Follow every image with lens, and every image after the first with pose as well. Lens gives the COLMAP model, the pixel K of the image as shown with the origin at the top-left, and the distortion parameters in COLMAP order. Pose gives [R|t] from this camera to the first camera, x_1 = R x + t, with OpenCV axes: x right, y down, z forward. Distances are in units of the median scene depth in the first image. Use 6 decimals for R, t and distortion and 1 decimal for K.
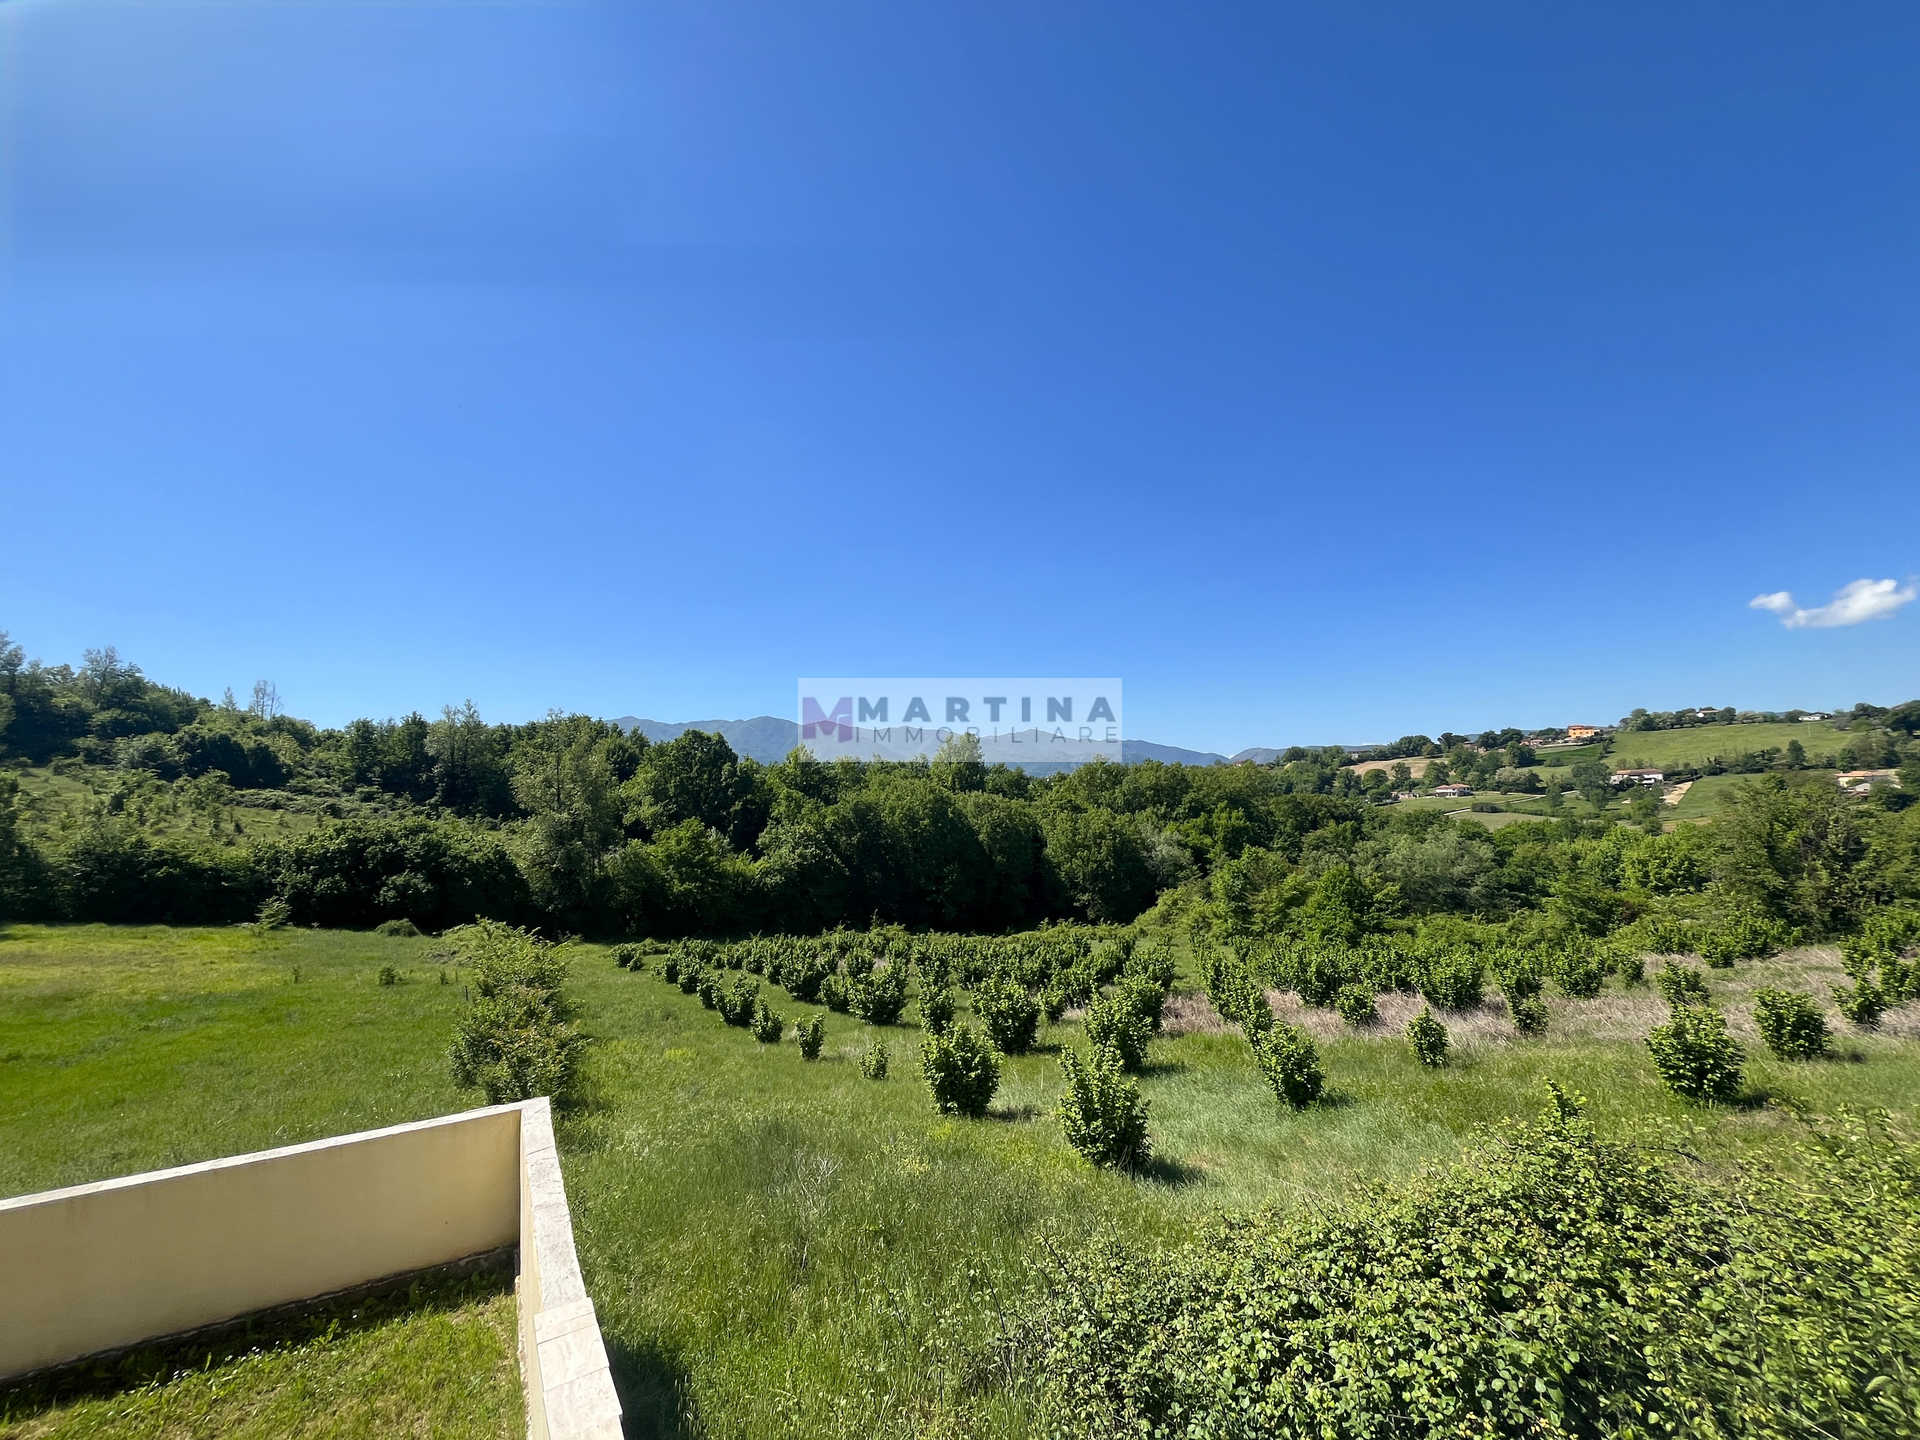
lens RADIAL K [[773.9, 0, 960.0], [0, 773.9, 720.0], [0, 0, 1]] dist [-0.001323, -0.000453]
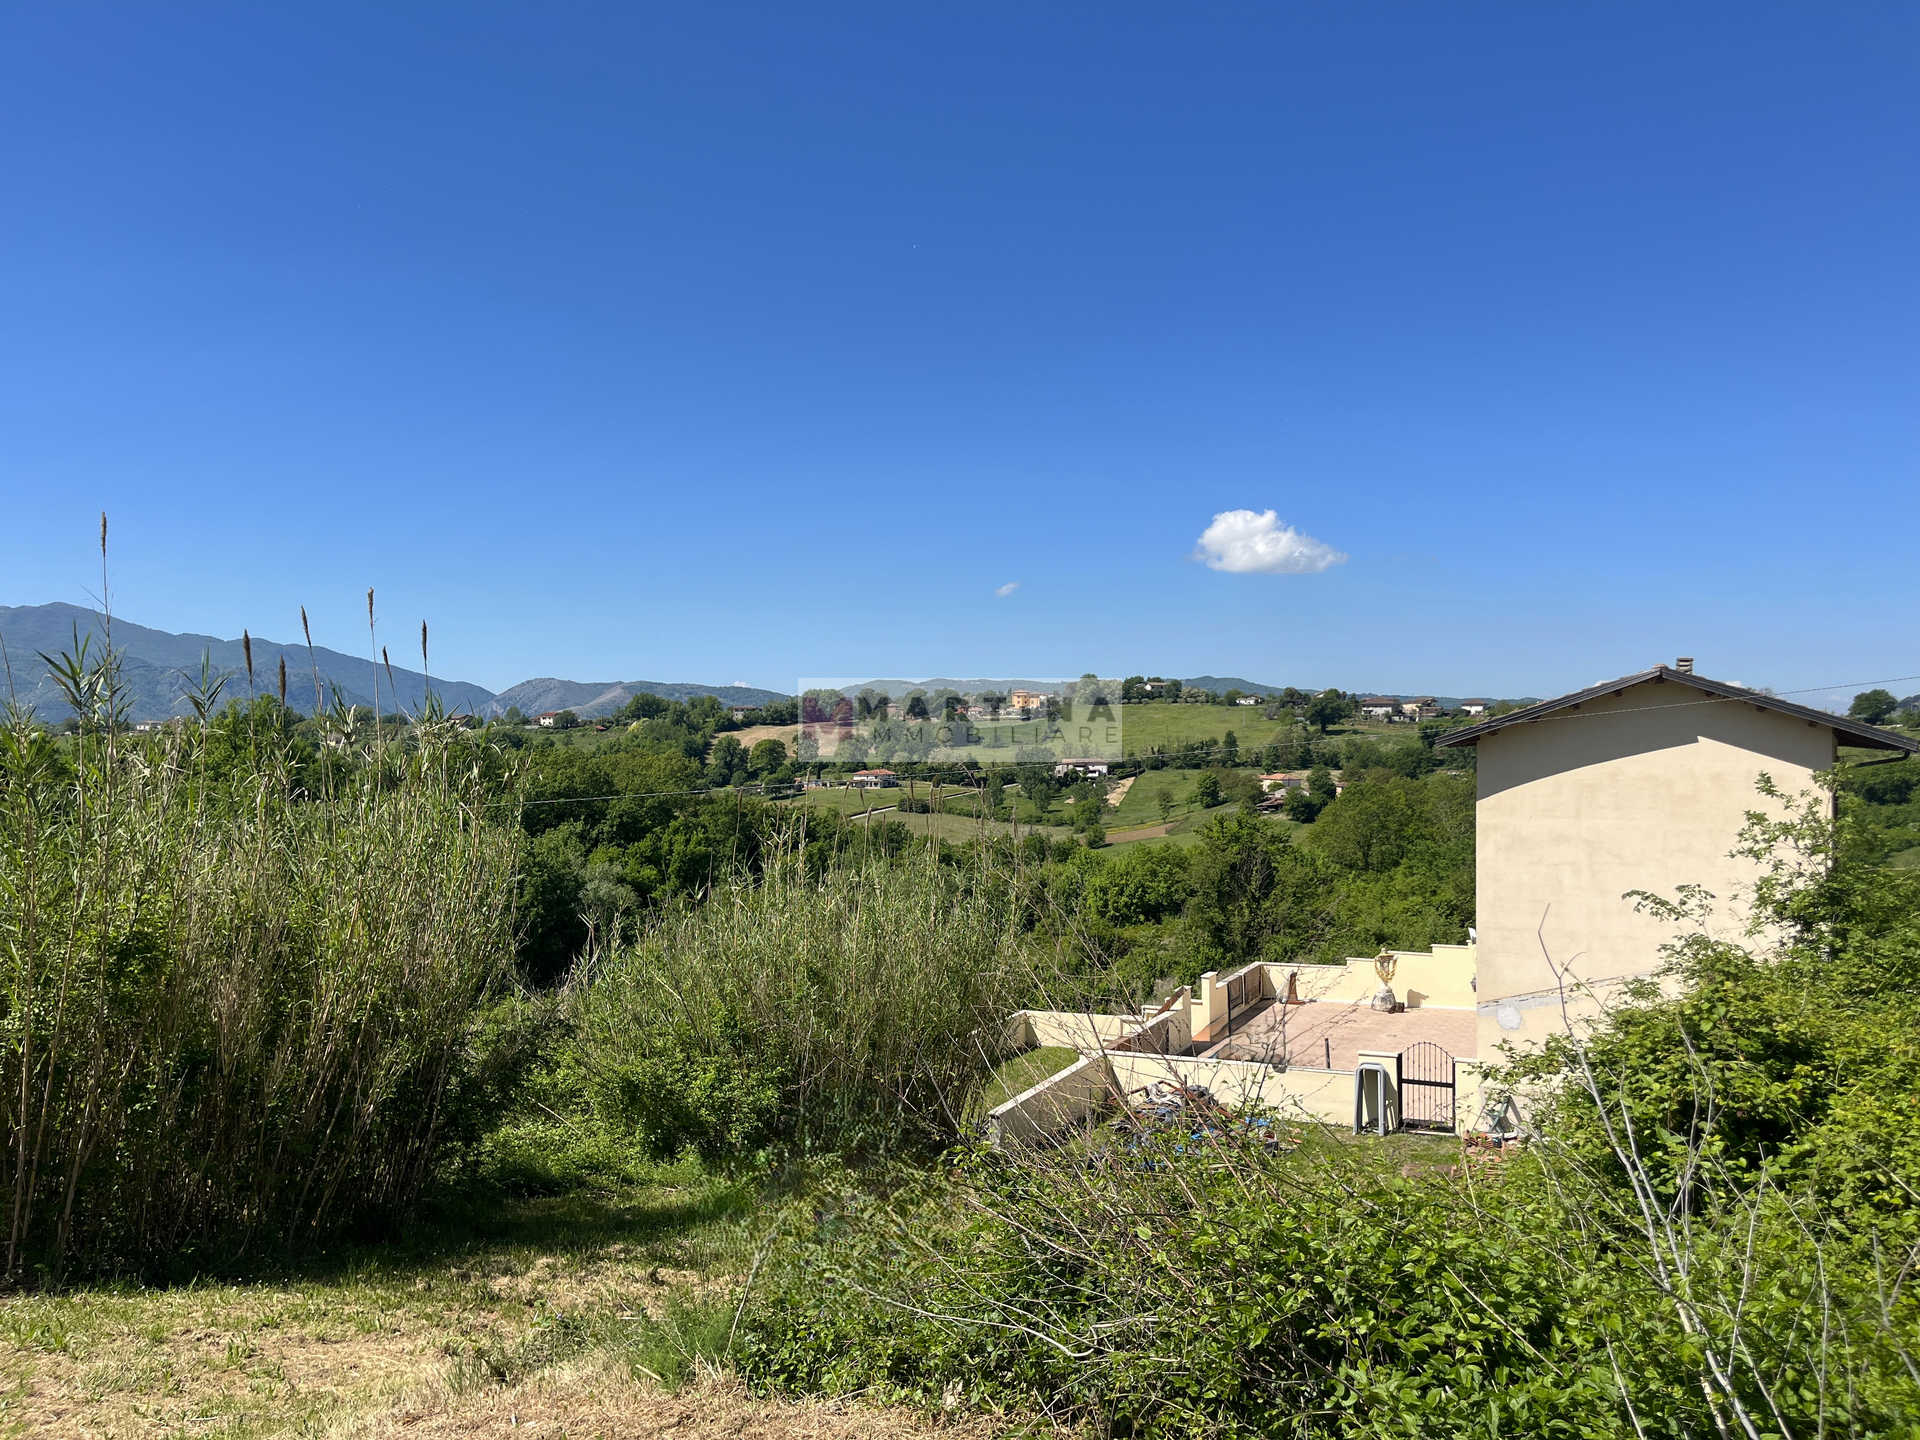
lens RADIAL K [[1460.6, 0, 960.0], [0, 1460.6, 720.0], [0, 0, 1]] dist [0.092023, 0.000126]
pose [[0.798514, 0.047252, 0.600119, -0.090963], [-0.088617, 0.995280, 0.039547, -0.021071], [-0.595418, -0.084760, 0.798933, -0.078487]]
